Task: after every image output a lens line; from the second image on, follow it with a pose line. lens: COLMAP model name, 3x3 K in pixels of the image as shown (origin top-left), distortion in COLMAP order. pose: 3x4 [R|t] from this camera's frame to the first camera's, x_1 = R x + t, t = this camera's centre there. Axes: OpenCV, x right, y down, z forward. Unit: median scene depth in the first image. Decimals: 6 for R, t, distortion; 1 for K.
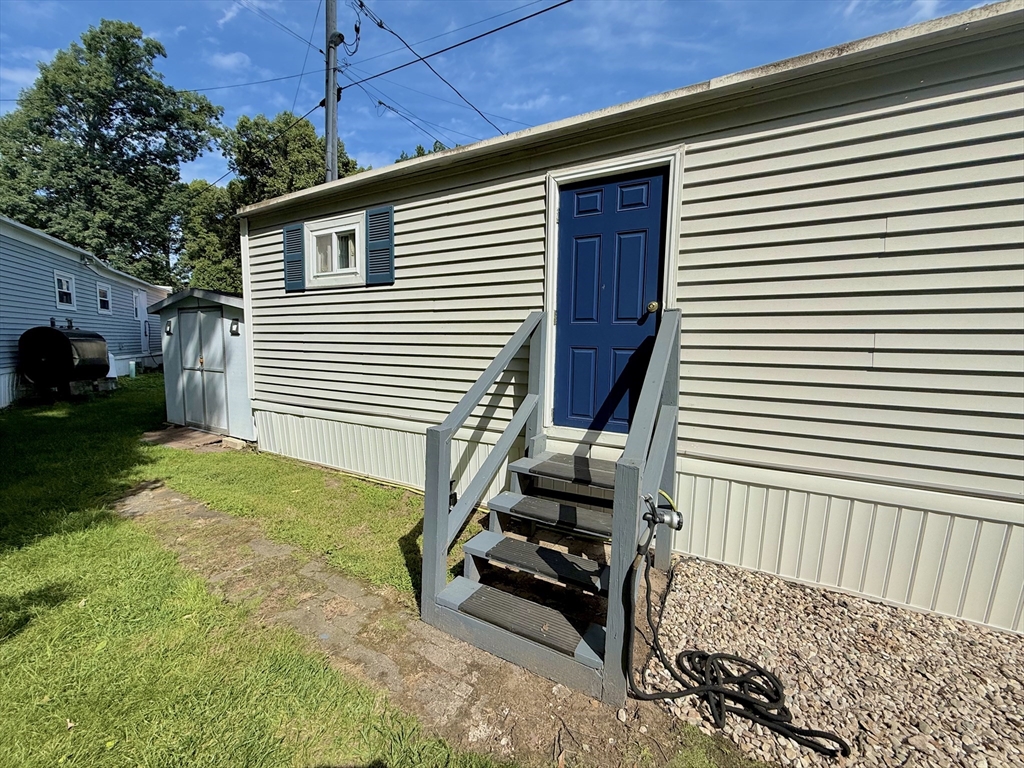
lens RADIAL K [[405.5, 0, 511.1], [0, 405.5, 383.3], [0, 0, 1]] dist [0.000064, -0.000051]
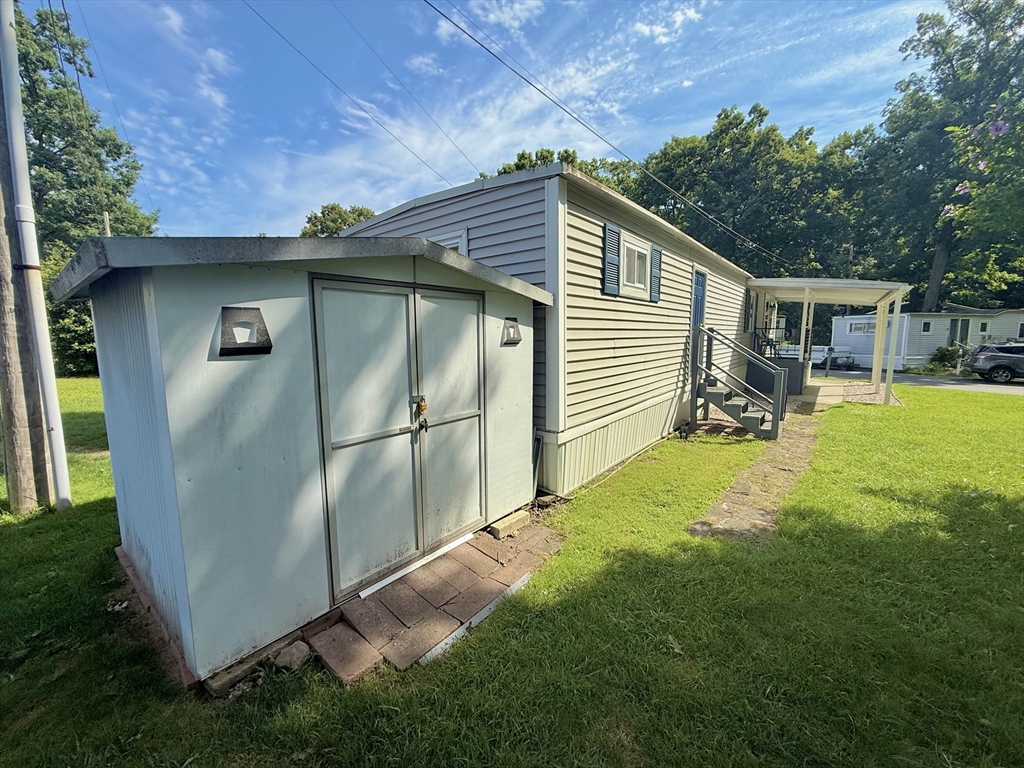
lens RADIAL K [[405.5, 0, 512.3], [0, 405.5, 383.7], [0, 0, 1]] dist [0.000064, -0.000051]
pose [[0.171853, -0.134707, 0.975869, -1.252049], [0.109875, 0.987047, 0.116901, -0.129714], [-0.978976, 0.087134, 0.184428, 0.874606]]
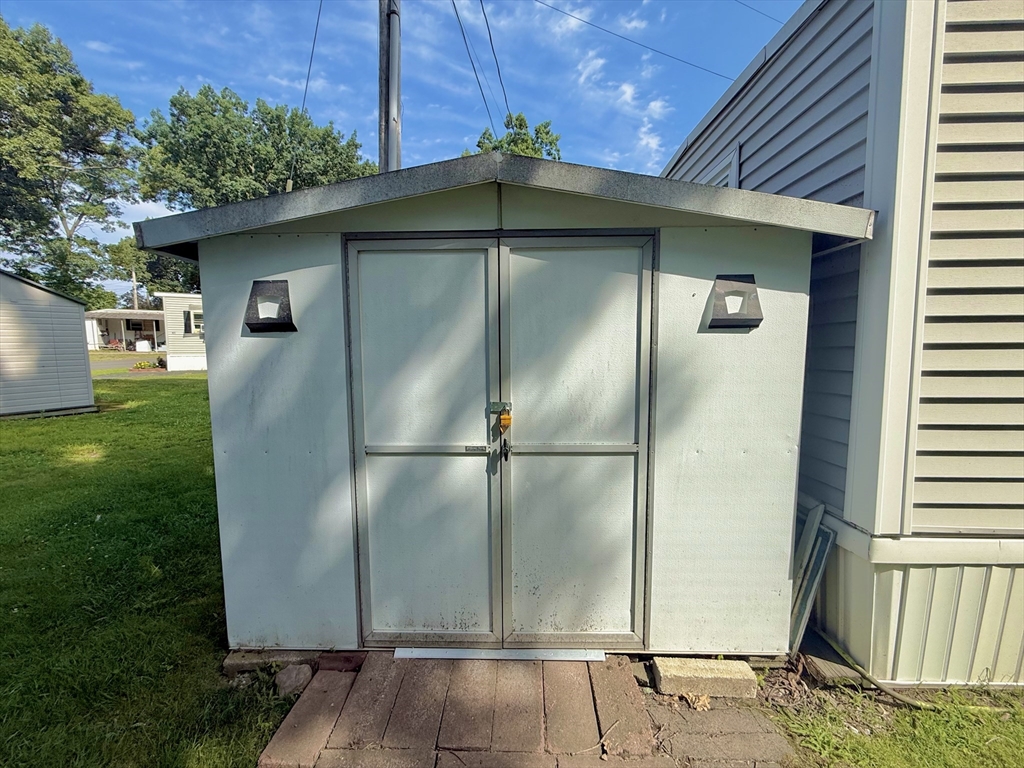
lens RADIAL K [[405.5, 0, 511.7], [0, 405.5, 382.3], [0, 0, 1]] dist [0.000064, -0.000051]
pose [[0.885288, -0.060522, 0.461087, -0.948427], [0.065014, 0.997865, 0.006152, -0.090082], [-0.460475, 0.024531, 0.887333, 0.791679]]
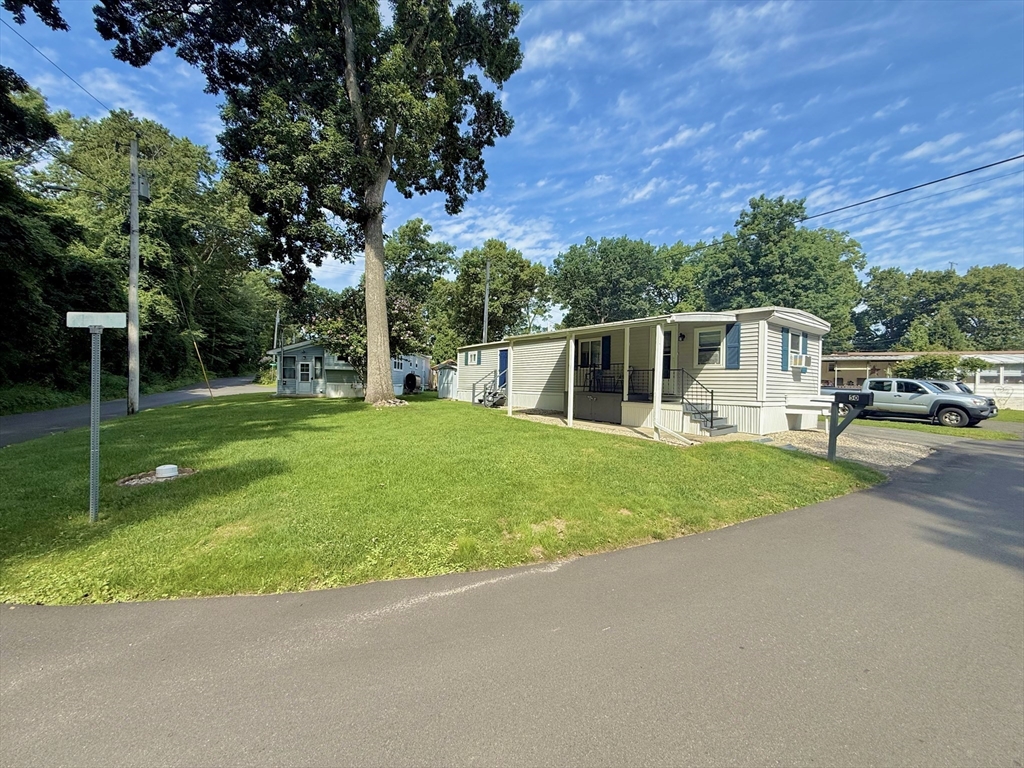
lens RADIAL K [[405.5, 0, 515.0], [0, 405.5, 380.7], [0, 0, 1]] dist [0.000064, -0.000051]
pose [[0.903710, -0.004827, -0.428118, 1.755568], [-0.046586, 0.992891, -0.109533, 0.388104], [0.425603, 0.118930, 0.897060, -2.609873]]
